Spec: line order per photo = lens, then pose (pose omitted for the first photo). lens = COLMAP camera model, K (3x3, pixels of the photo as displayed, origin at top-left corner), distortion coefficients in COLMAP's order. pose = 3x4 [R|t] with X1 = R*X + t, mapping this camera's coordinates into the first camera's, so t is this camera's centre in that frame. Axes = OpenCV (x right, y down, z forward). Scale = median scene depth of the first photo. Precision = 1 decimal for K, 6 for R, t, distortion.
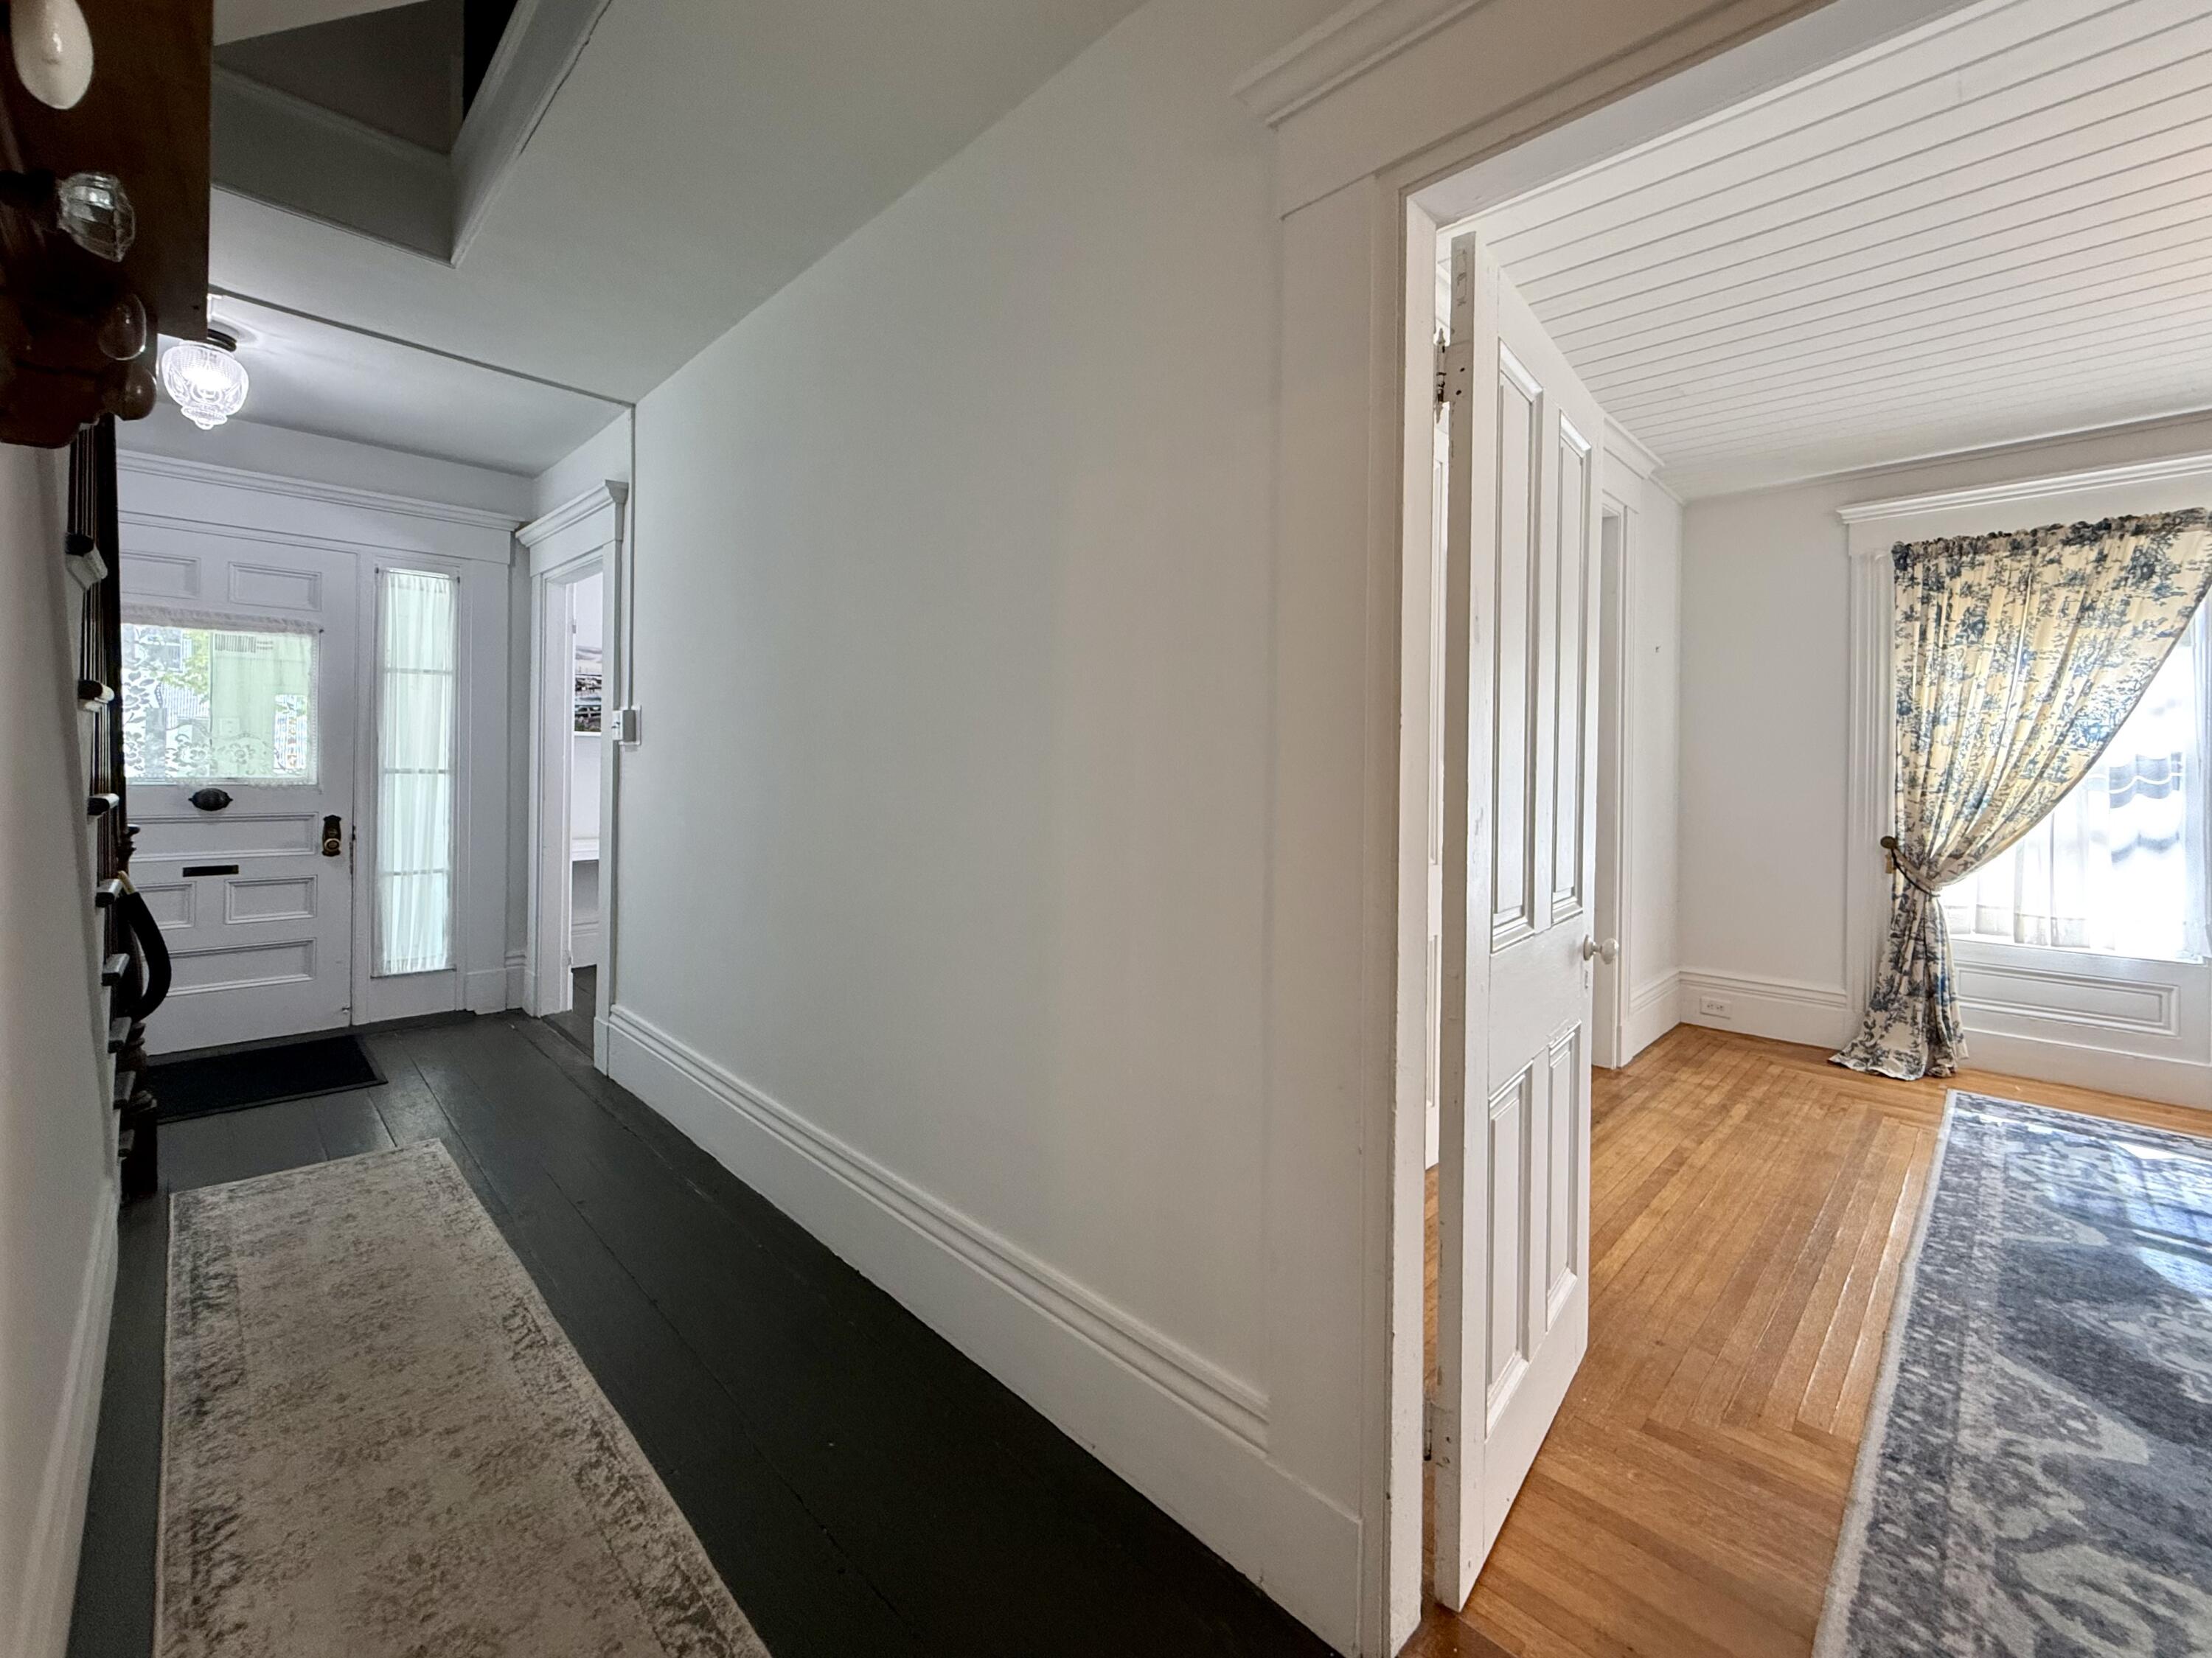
lens RADIAL K [[902.6, 0, 1094.2], [0, 902.6, 769.7], [0, 0, 1]] dist [-0.001713, -0.001023]
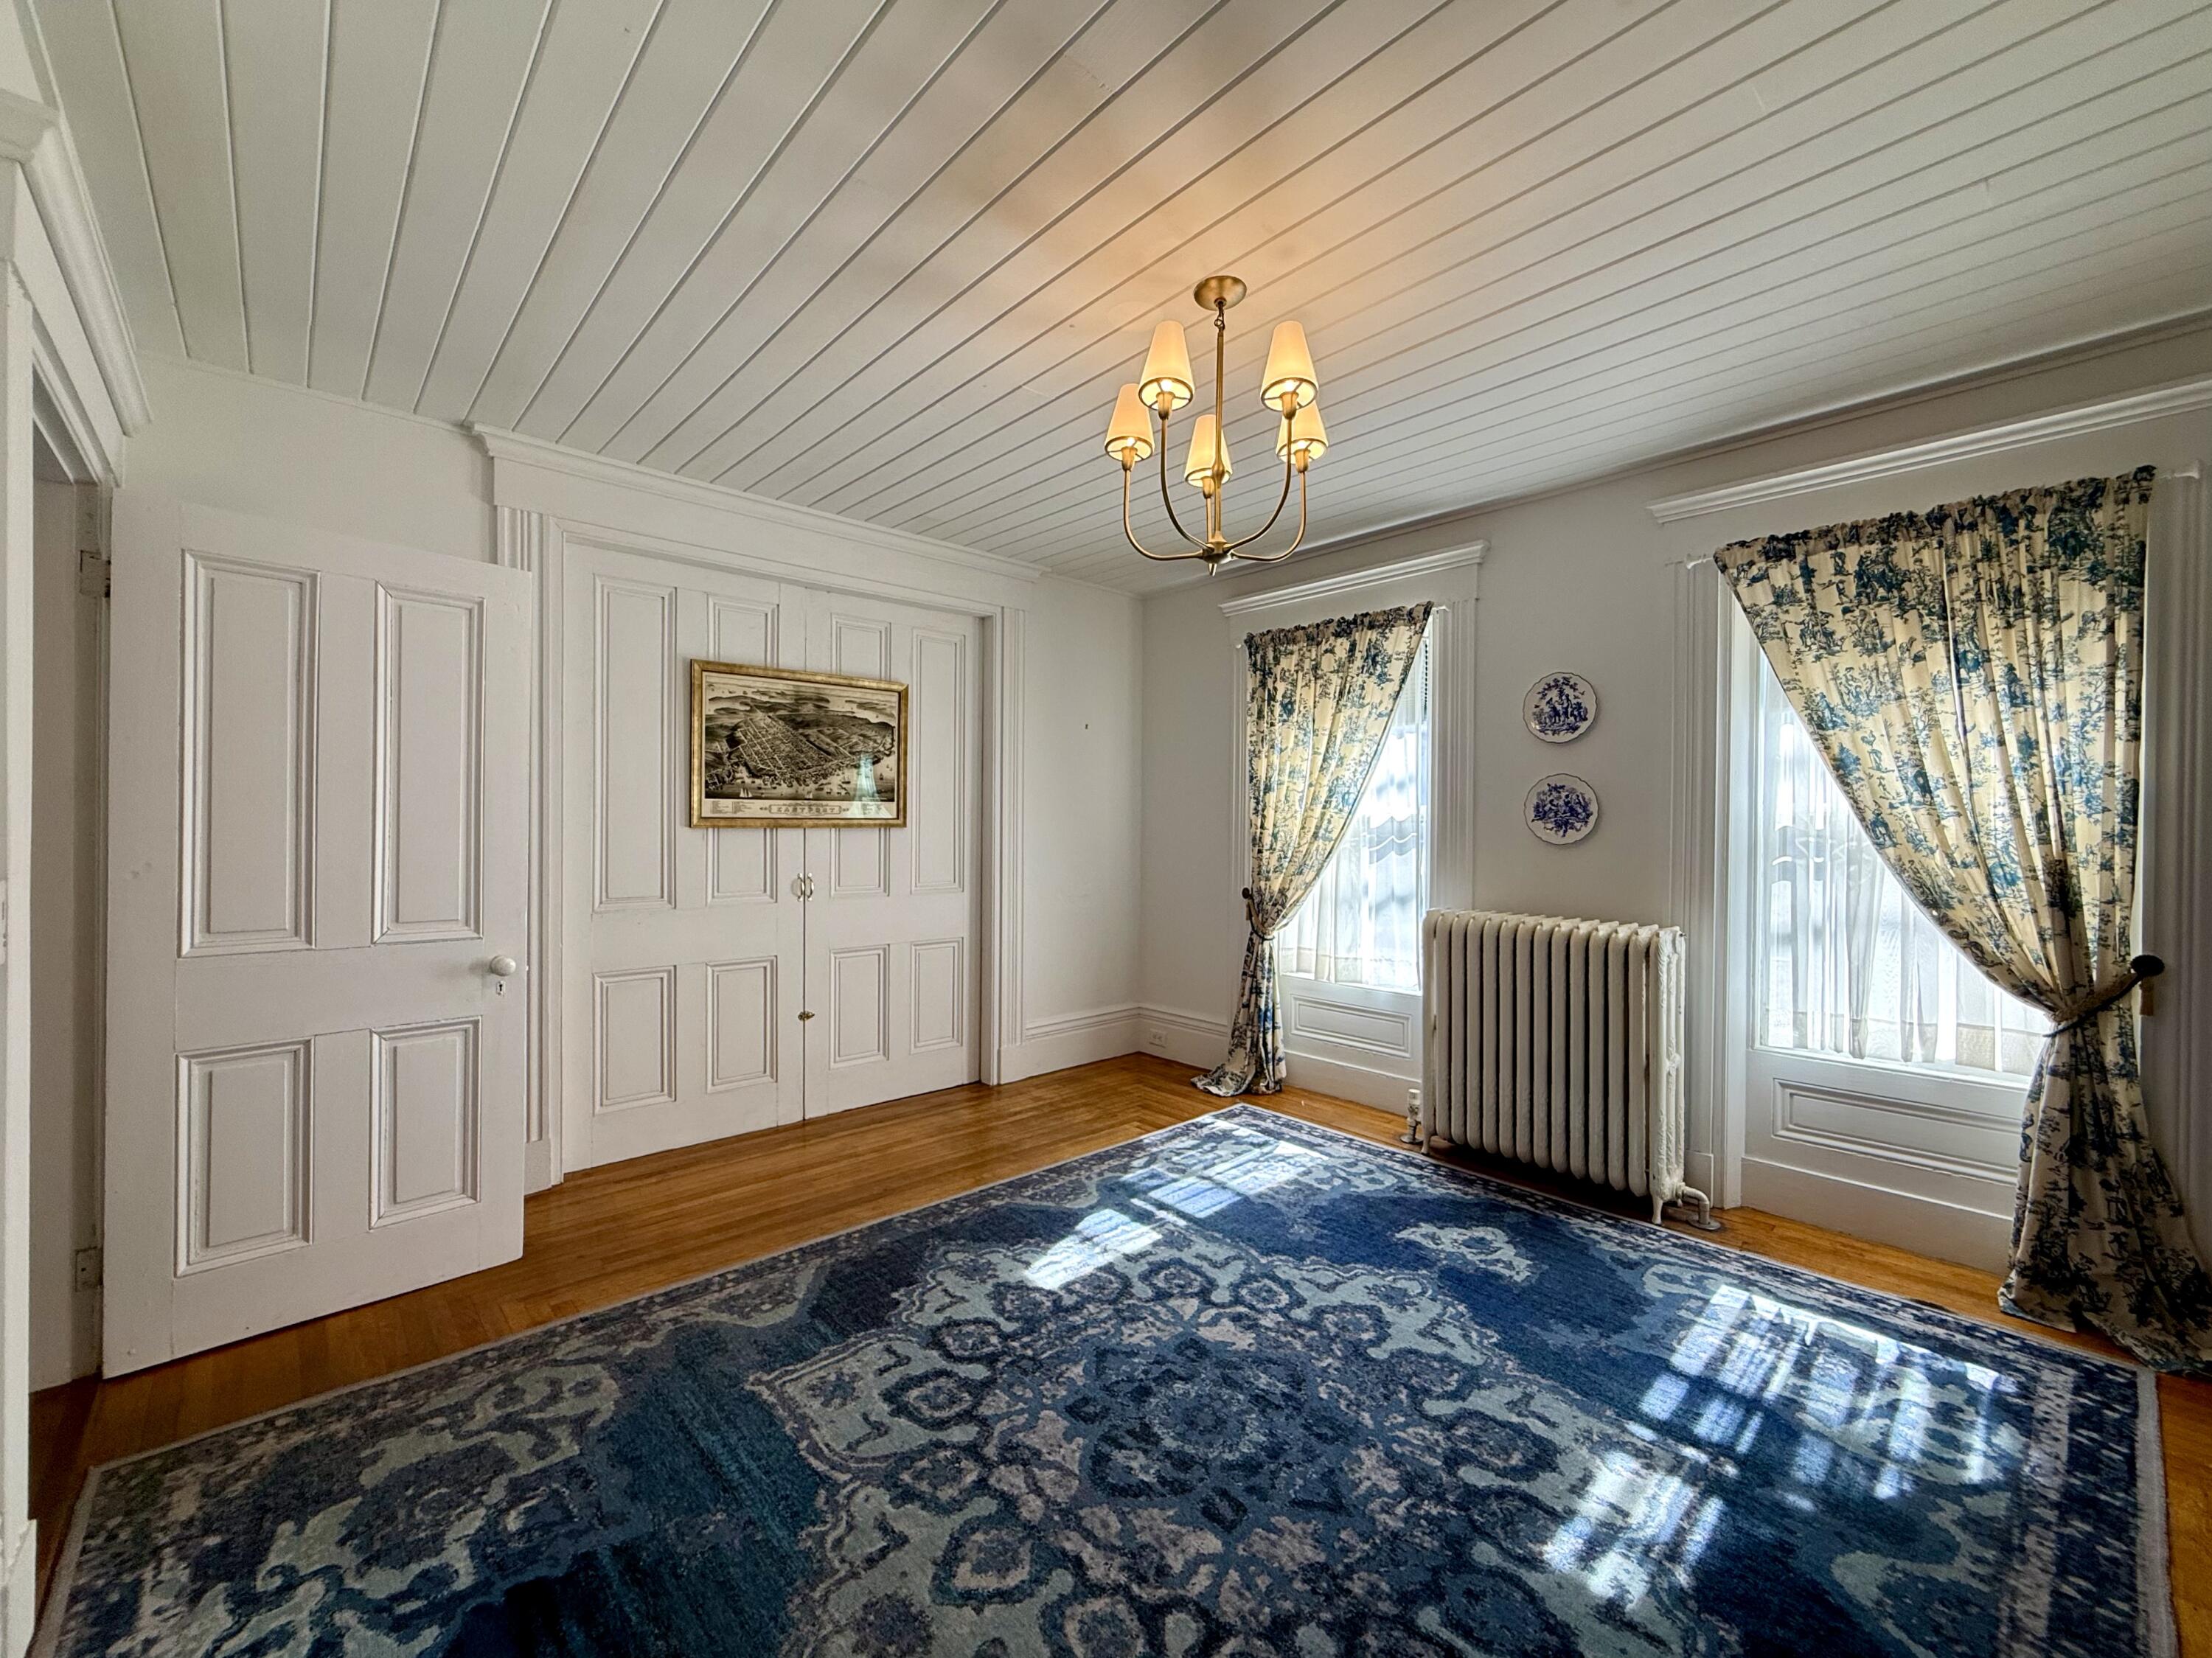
lens RADIAL K [[902.6, 0, 1093.9], [0, 902.6, 831.3], [0, 0, 1]] dist [-0.001713, -0.001023]
pose [[0.999149, -0.002599, -0.041173, 0.824293], [0.002820, 0.999982, 0.005315, -0.005830], [0.041158, -0.005426, 0.999138, -0.183654]]
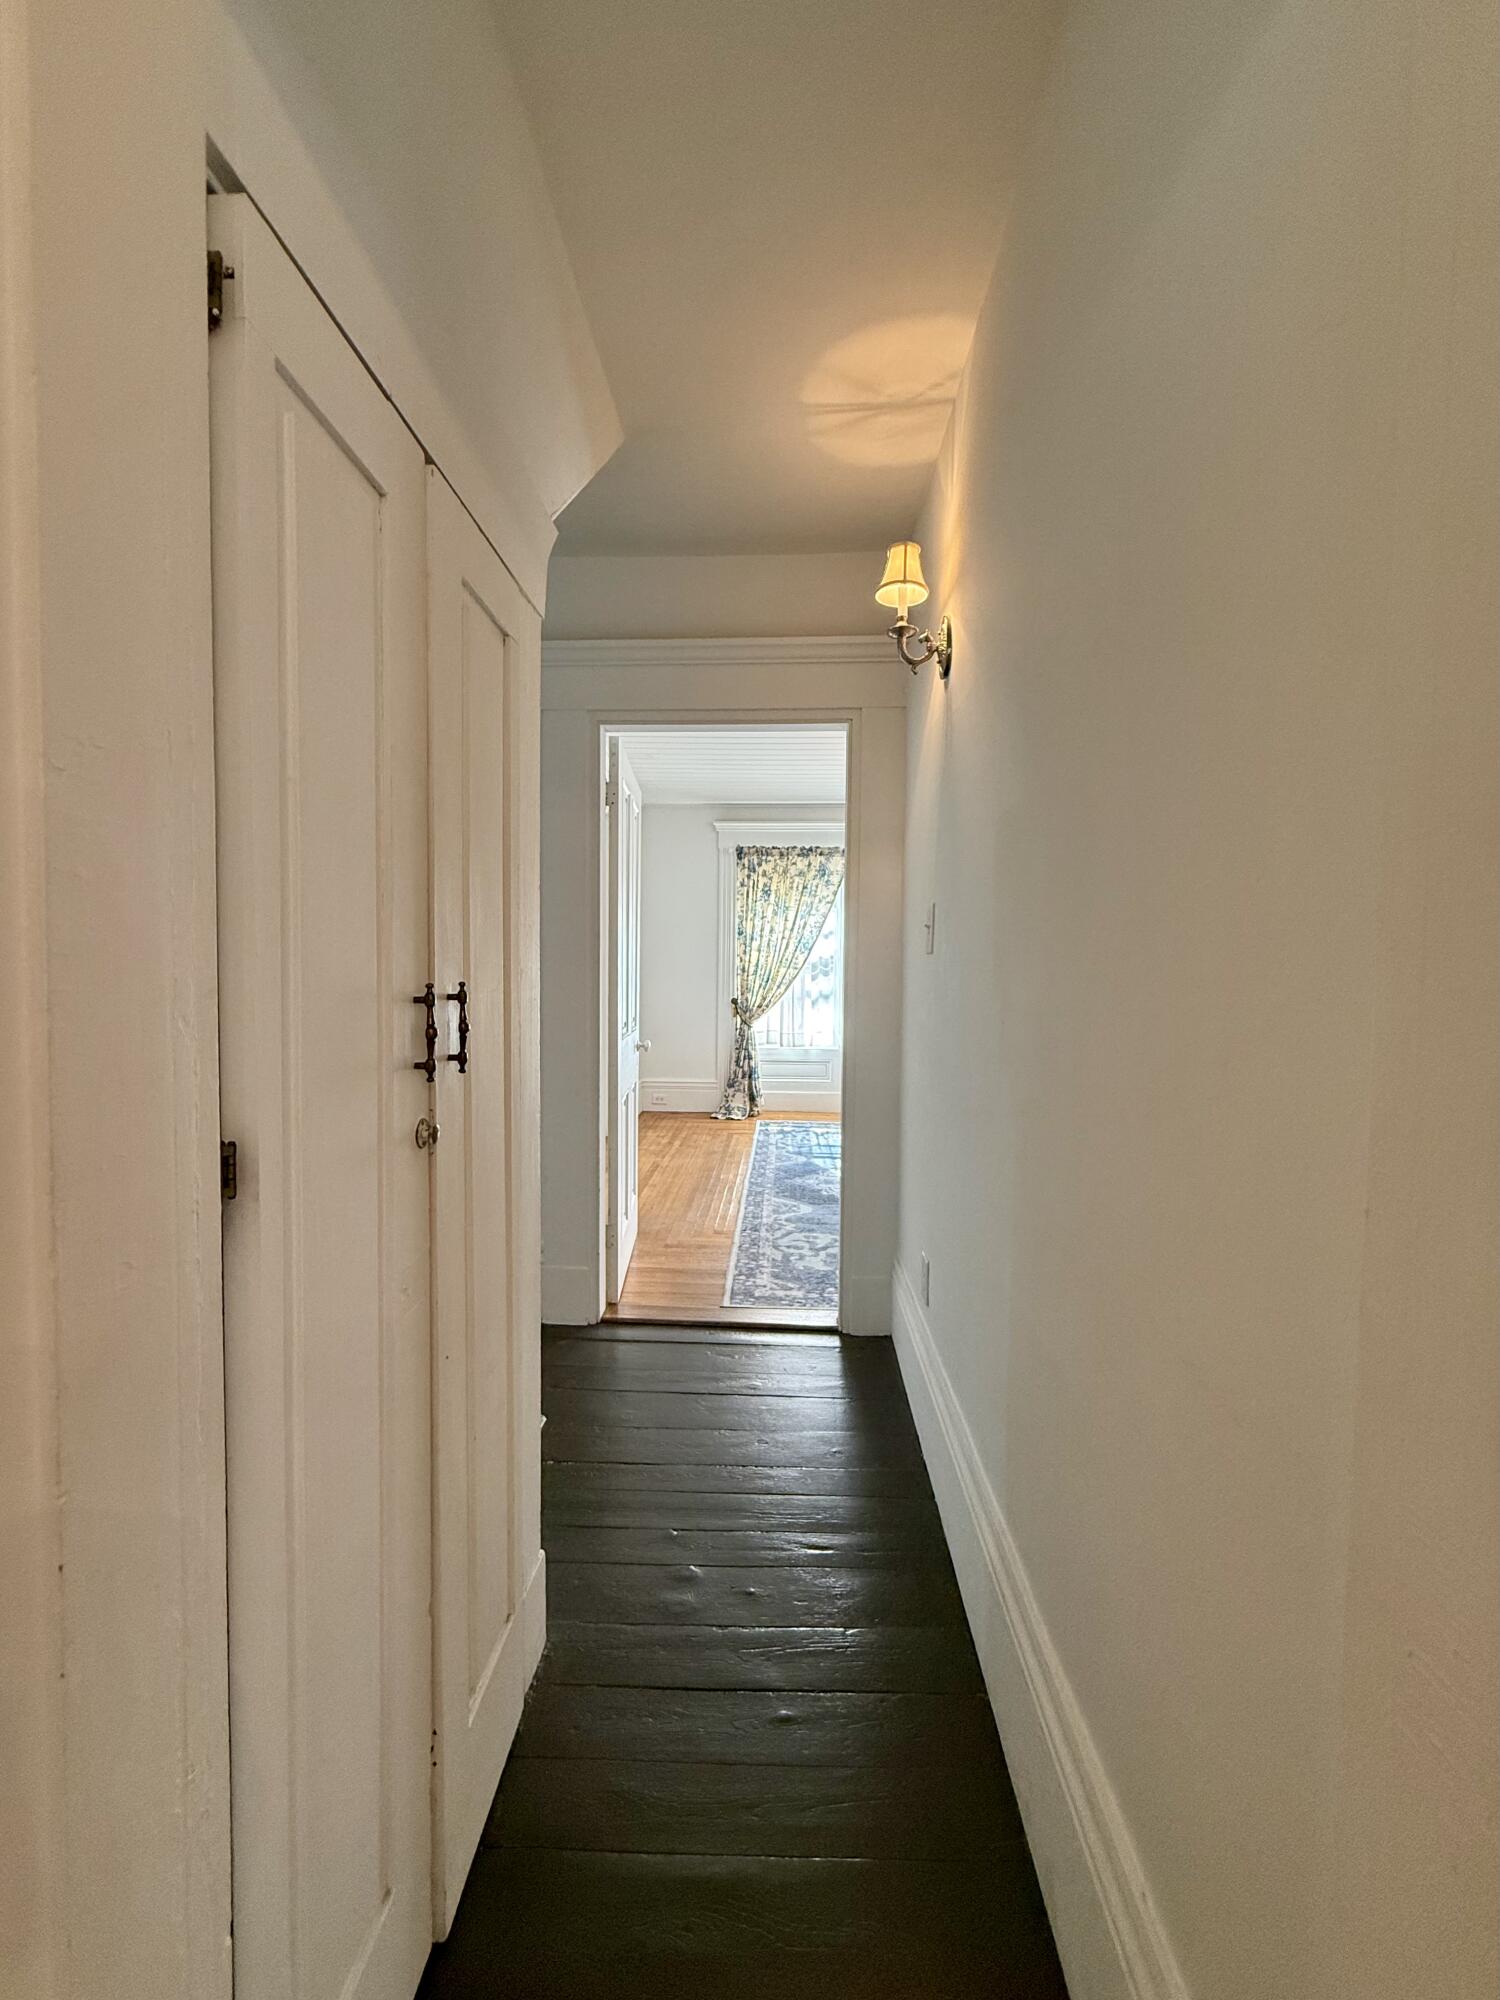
lens RADIAL K [[816.2, 0, 743.6], [0, 816.2, 1001.7], [0, 0, 1]] dist [-0.001713, -0.001023]
pose [[0.733267, -0.030984, 0.679234, -0.324330], [-0.002507, 0.998831, 0.048270, -0.002333], [-0.679936, -0.037097, 0.732332, -0.327904]]
